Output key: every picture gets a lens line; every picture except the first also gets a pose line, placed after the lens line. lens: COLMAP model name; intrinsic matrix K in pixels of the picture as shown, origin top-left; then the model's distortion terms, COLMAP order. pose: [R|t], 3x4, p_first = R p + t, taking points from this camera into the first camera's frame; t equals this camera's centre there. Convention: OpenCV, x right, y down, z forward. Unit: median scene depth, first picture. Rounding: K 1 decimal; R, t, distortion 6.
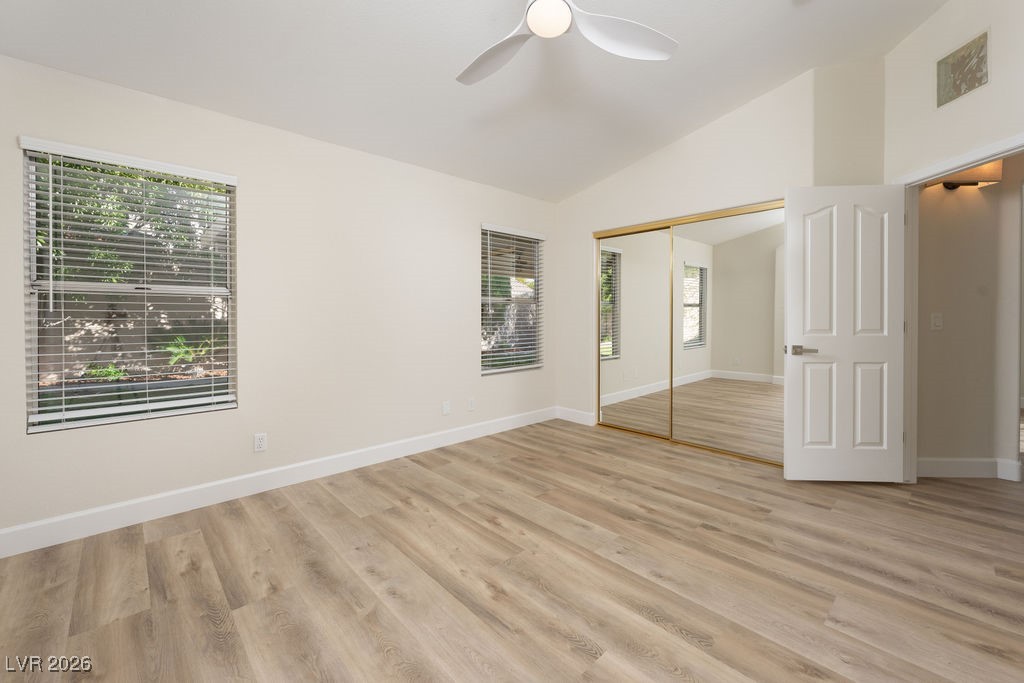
lens RADIAL K [[422.9, 0, 504.8], [0, 422.9, 322.8], [0, 0, 1]] dist [-0.000577, 0.000216]
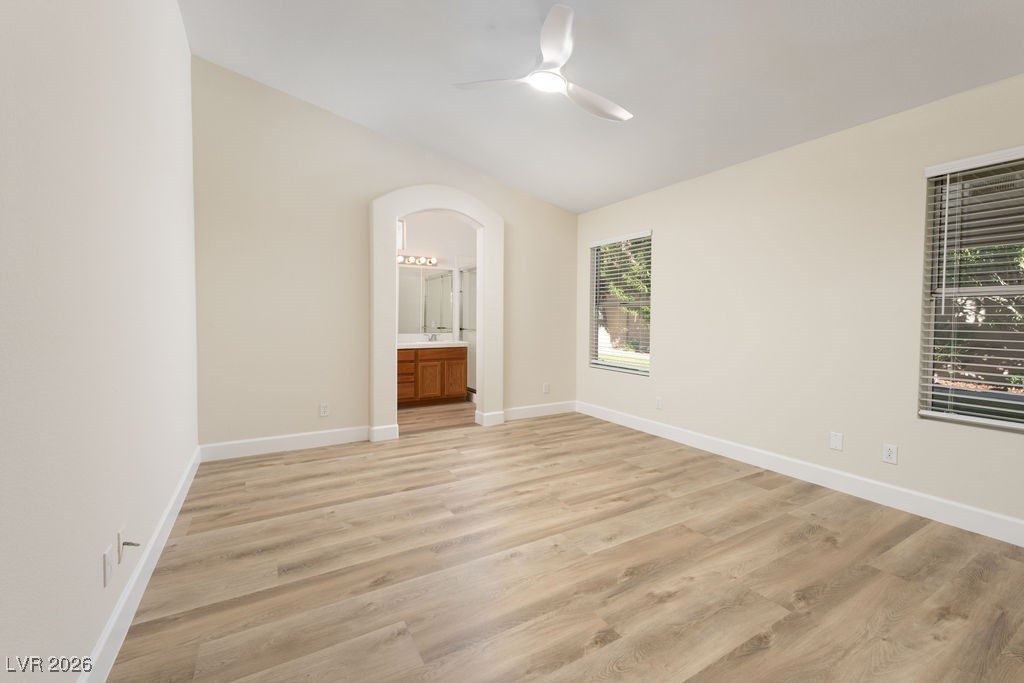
lens RADIAL K [[422.9, 0, 504.8], [0, 422.9, 322.8], [0, 0, 1]] dist [-0.000577, 0.000216]
pose [[-0.223346, 0.011389, -0.974673, 1.056252], [-0.023666, 0.999574, 0.017103, 0.007020], [0.974452, 0.026887, -0.222982, 0.917252]]
